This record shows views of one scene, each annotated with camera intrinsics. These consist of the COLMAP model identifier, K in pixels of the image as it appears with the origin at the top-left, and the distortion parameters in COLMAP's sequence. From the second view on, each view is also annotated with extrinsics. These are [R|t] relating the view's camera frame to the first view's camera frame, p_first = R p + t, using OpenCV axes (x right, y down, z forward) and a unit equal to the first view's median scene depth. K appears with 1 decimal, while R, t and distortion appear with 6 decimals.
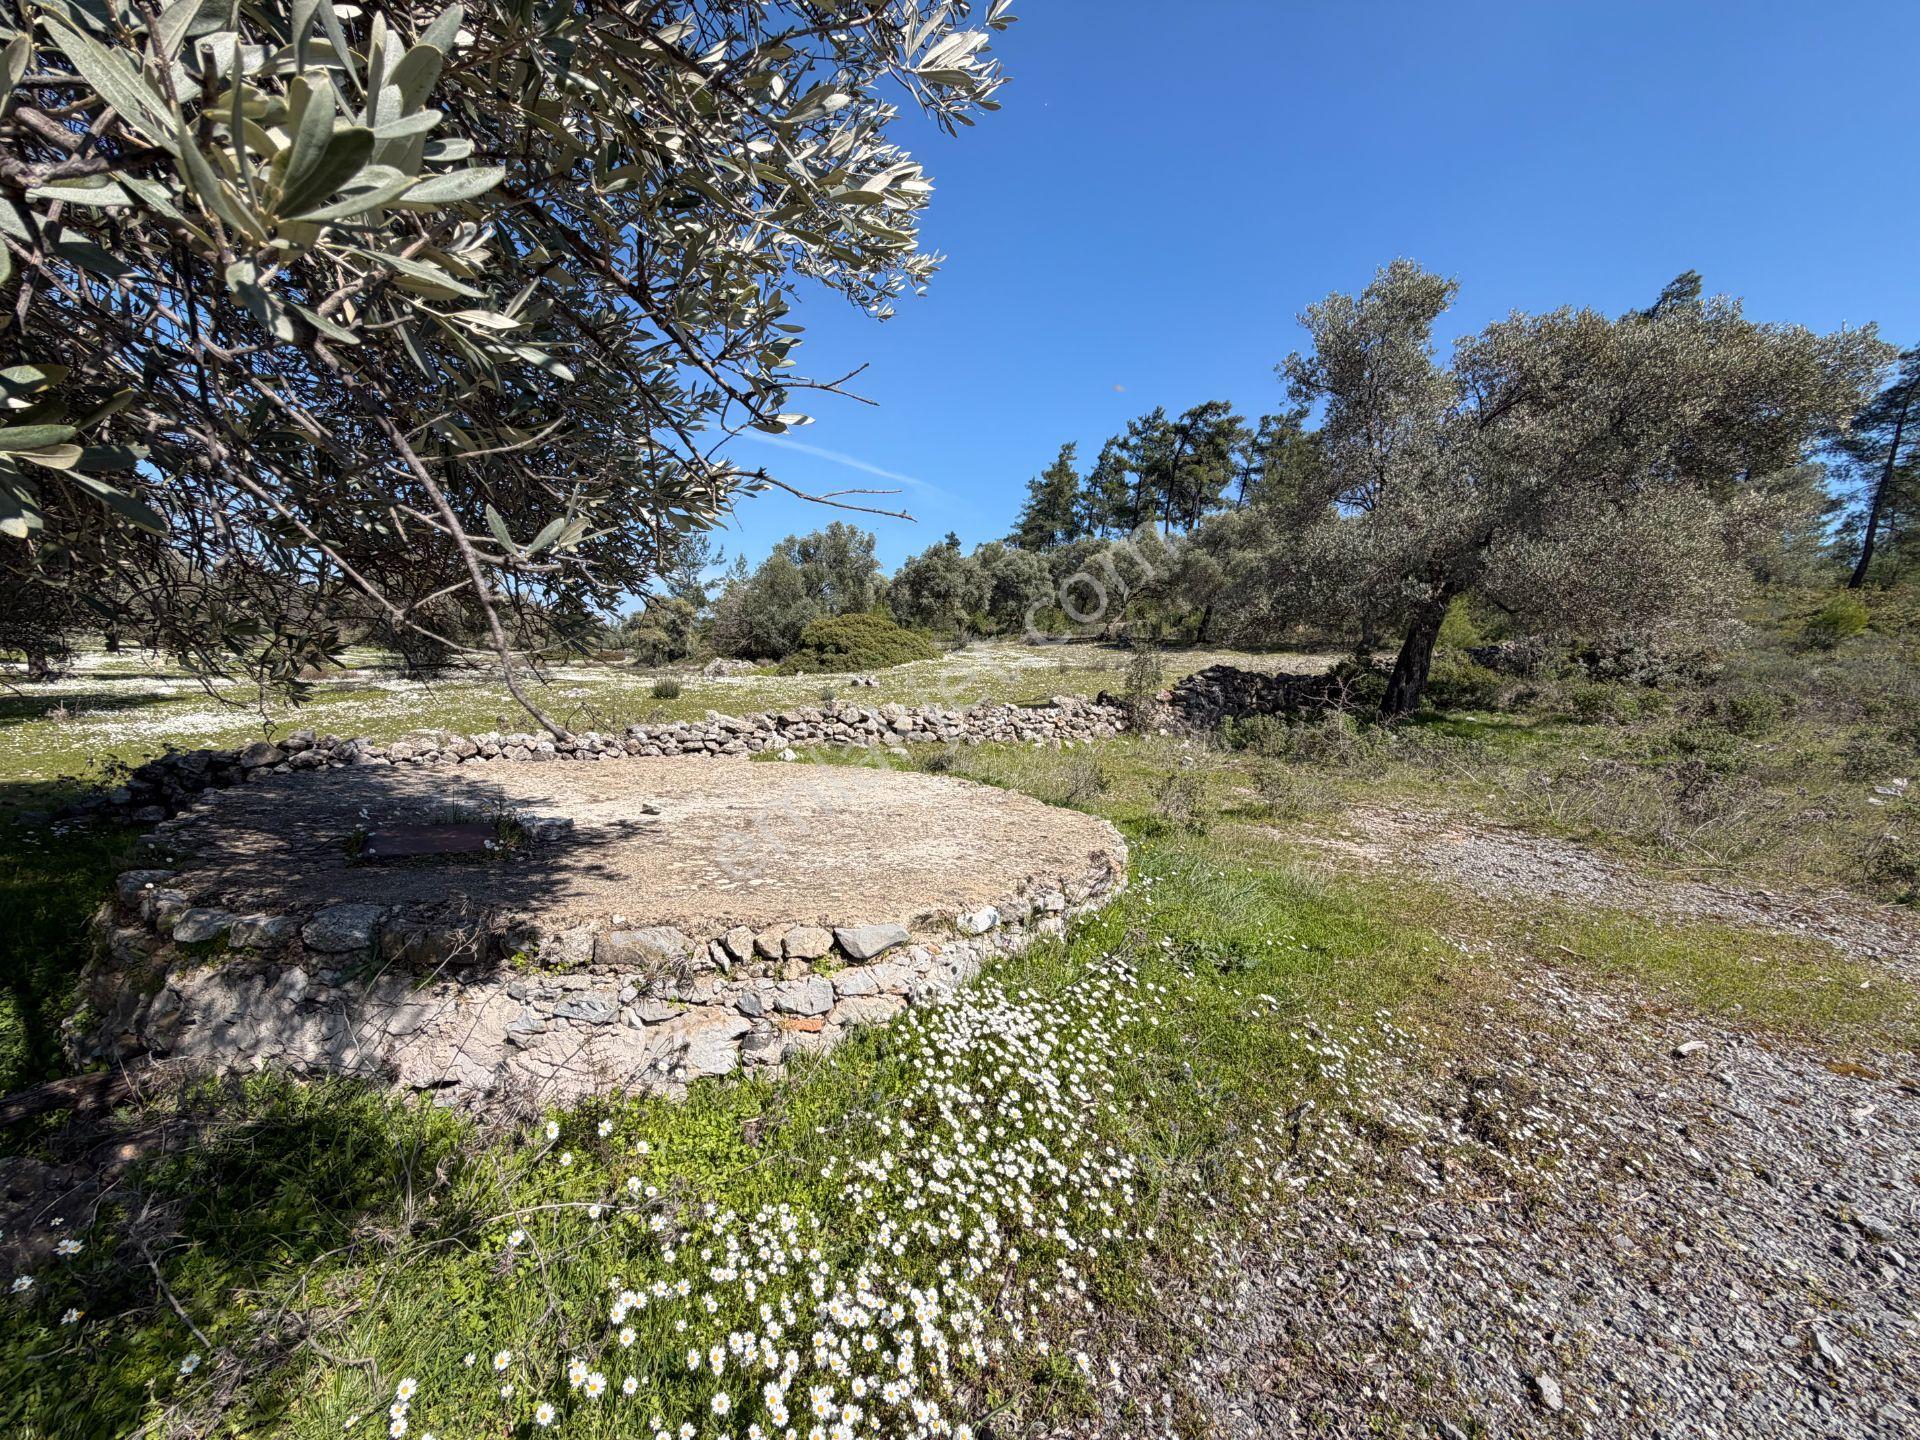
lens RADIAL K [[761.9, 0, 957.3], [0, 761.9, 724.2], [0, 0, 1]] dist [-0.000095, -0.000069]
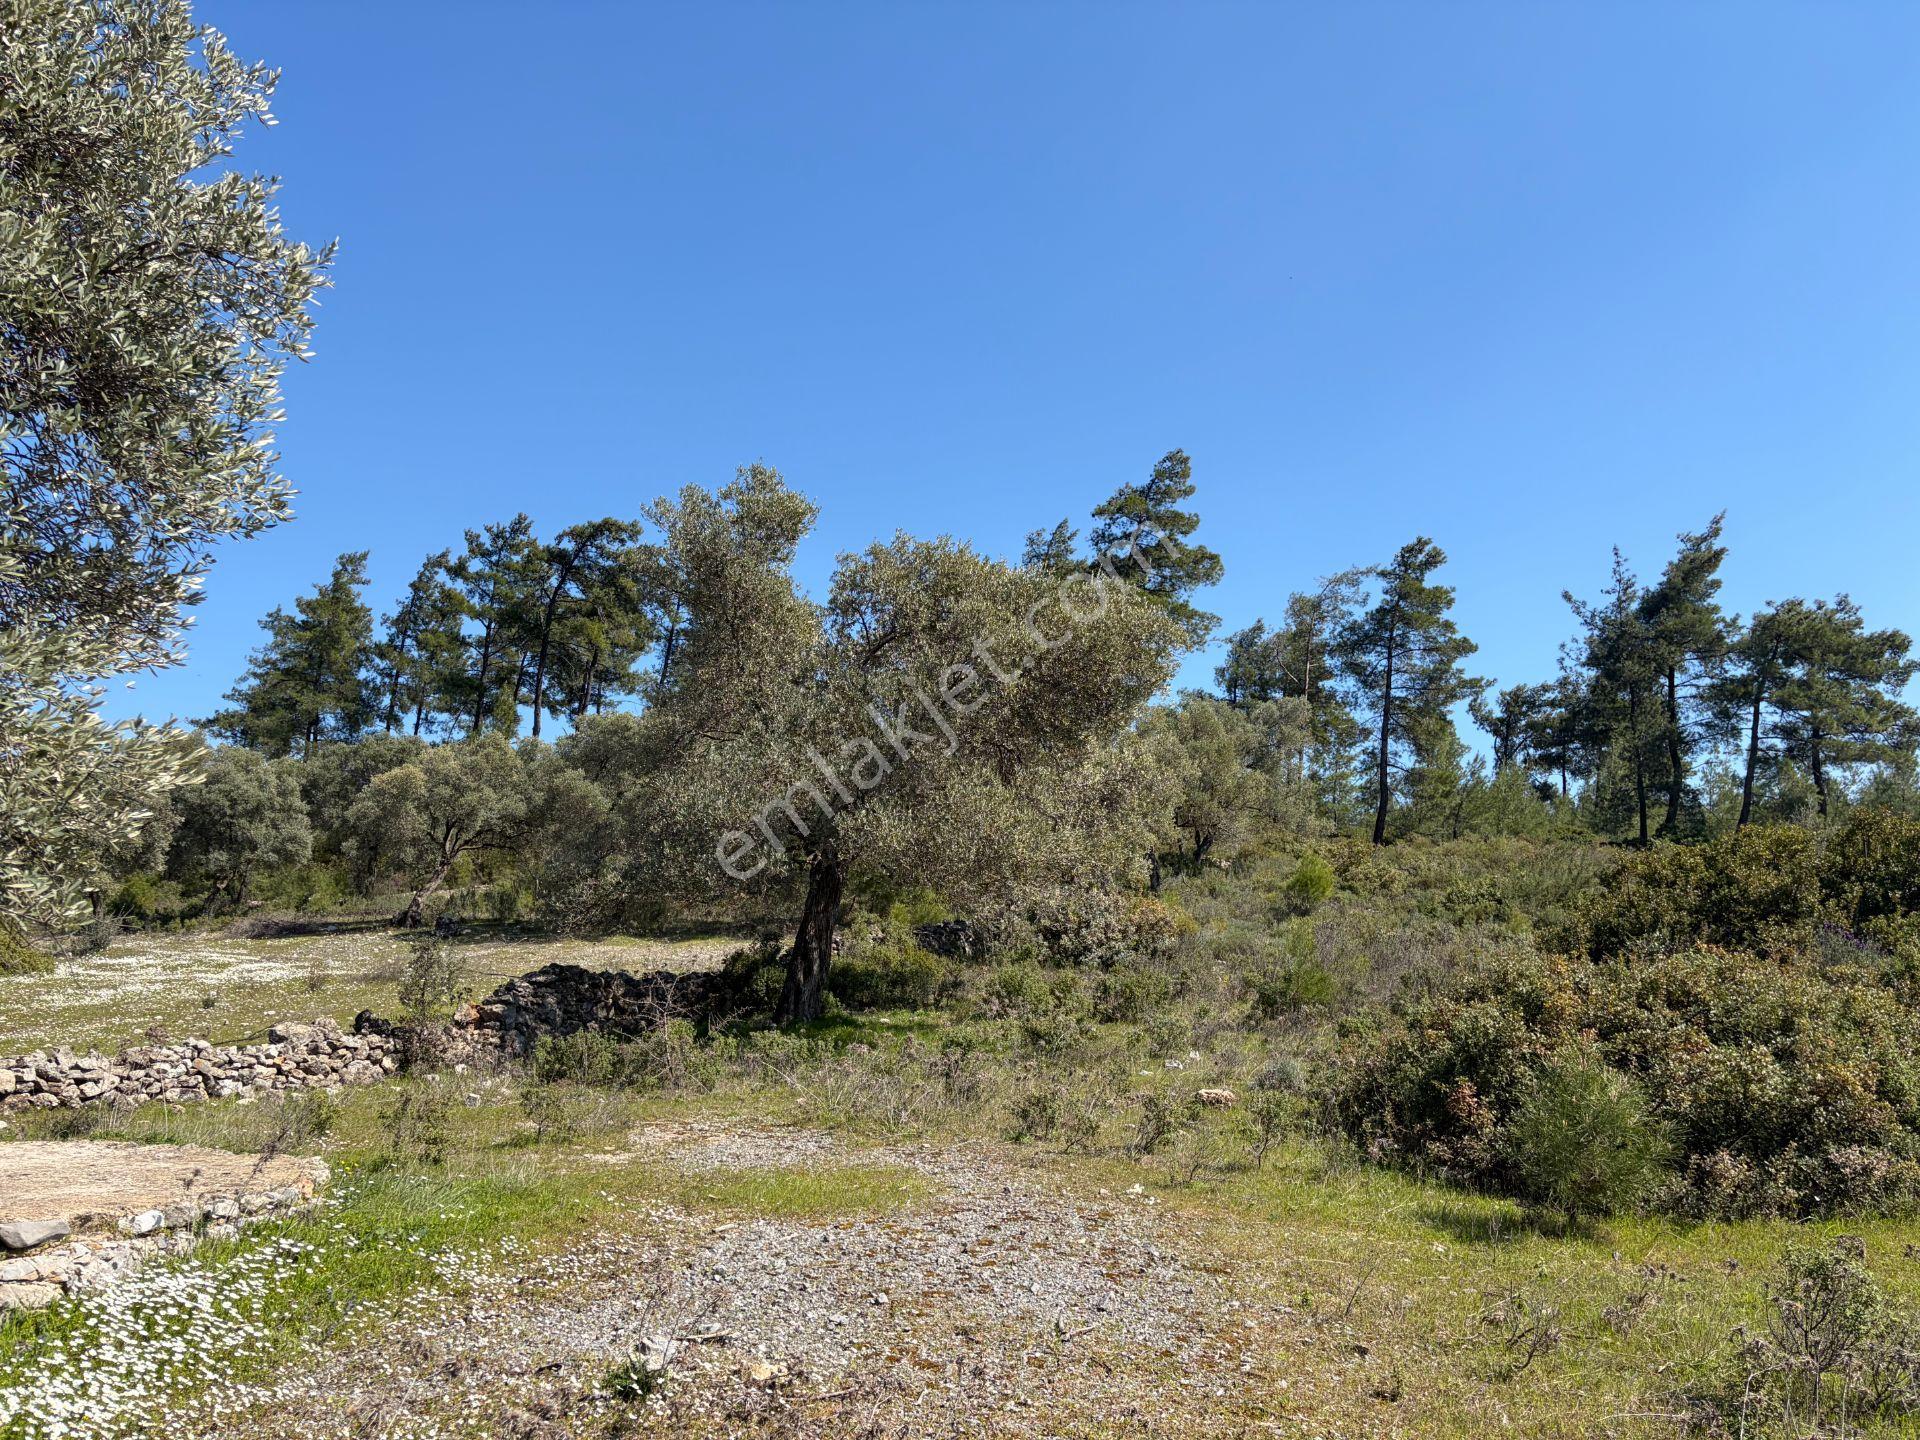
lens RADIAL K [[1440.8, 0, 977.4], [0, 1440.8, 732.8], [0, 0, 1]] dist [0.066996, -0.072514]
pose [[0.854153, 0.043940, 0.518162, -0.014642], [0.078469, 0.974124, -0.211956, 0.027389], [-0.514068, 0.221703, 0.828603, -0.330841]]
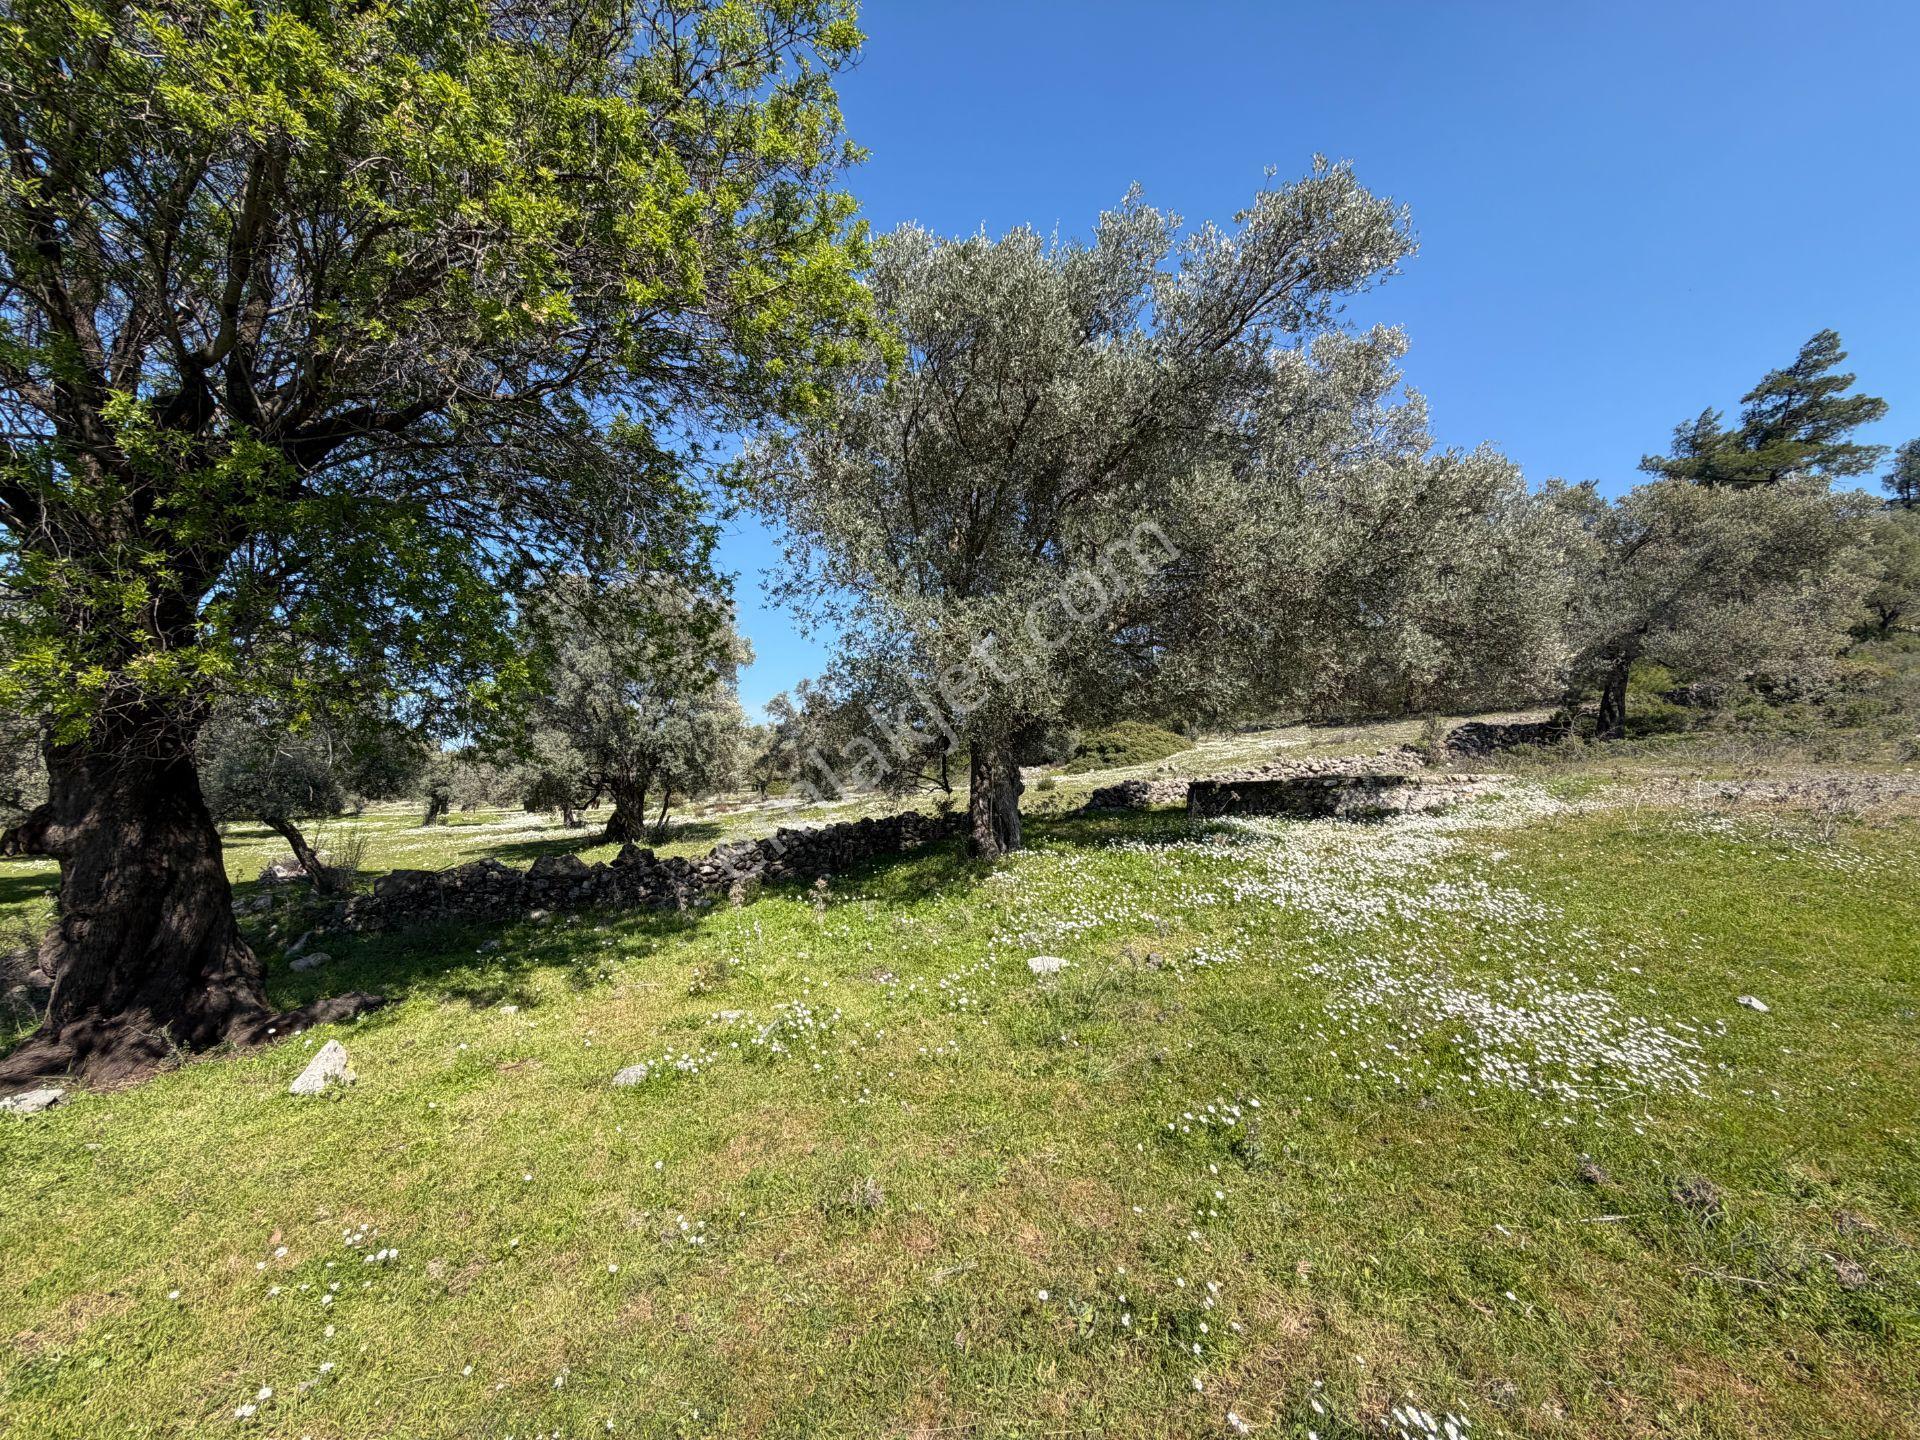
lens RADIAL K [[768.9, 0, 953.7], [0, 768.9, 713.6], [0, 0, 1]] dist [0.001931, 0.000173]
pose [[0.978101, -0.114193, -0.174004, -0.450736], [0.085316, 0.982555, -0.165245, 0.080938], [0.189839, 0.146781, 0.970781, -0.790264]]
